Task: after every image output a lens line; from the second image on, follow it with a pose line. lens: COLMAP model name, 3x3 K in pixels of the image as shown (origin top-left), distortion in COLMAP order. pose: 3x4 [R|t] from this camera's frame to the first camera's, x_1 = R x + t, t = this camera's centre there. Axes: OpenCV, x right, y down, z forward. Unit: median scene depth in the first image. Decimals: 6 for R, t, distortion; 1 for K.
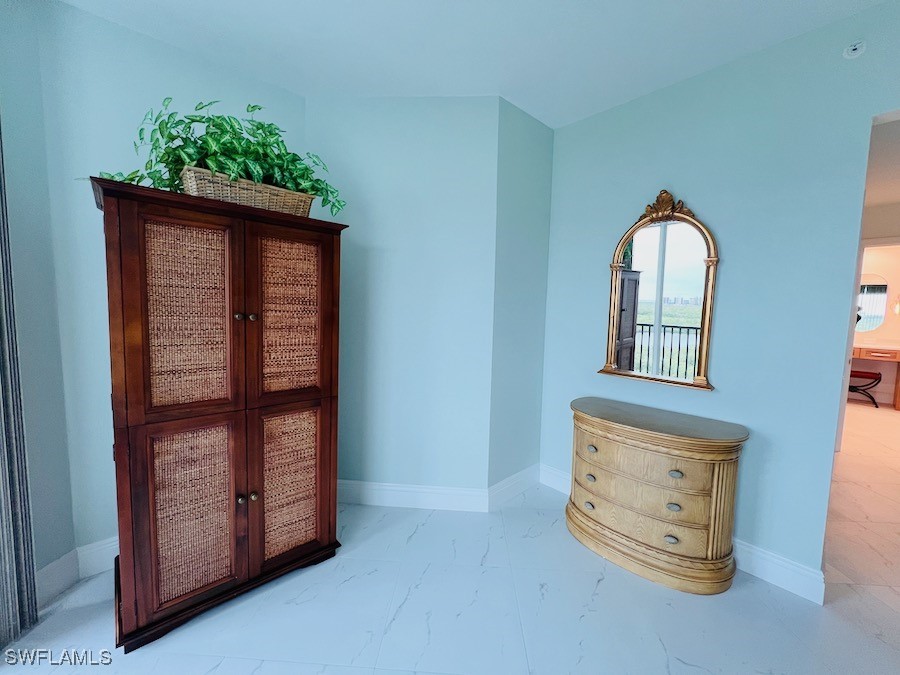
lens RADIAL K [[361.3, 0, 446.7], [0, 361.3, 336.1], [0, 0, 1]] dist [0.000081, -0.000264]
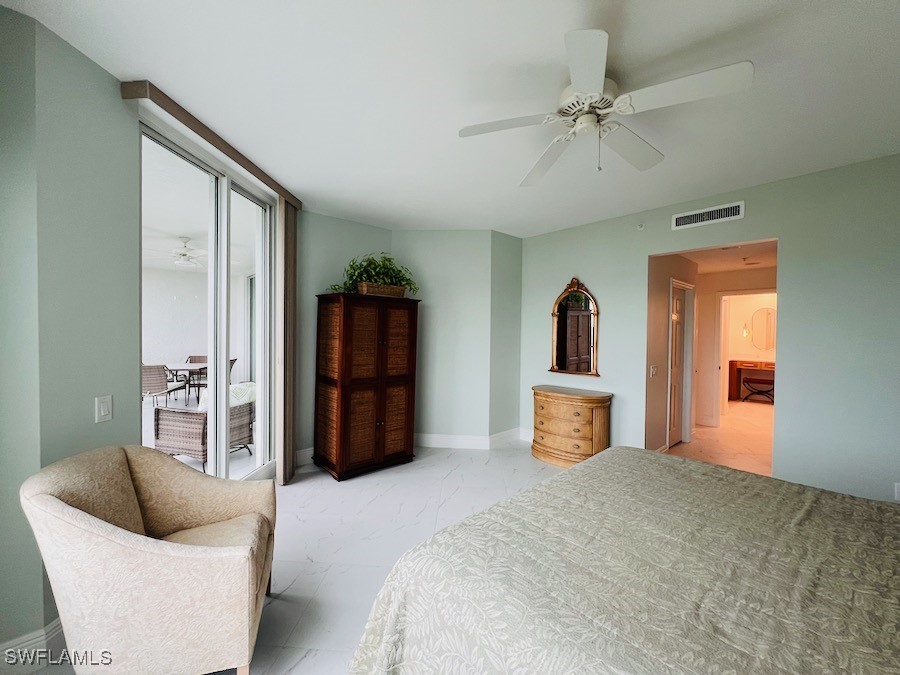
lens RADIAL K [[361.3, 0, 446.7], [0, 361.3, 336.1], [0, 0, 1]] dist [0.000081, -0.000264]
pose [[0.999903, -0.009091, -0.010552, -0.100838], [0.008311, 0.997390, -0.071716, 0.066552], [0.011177, 0.071622, 0.997369, -1.141975]]
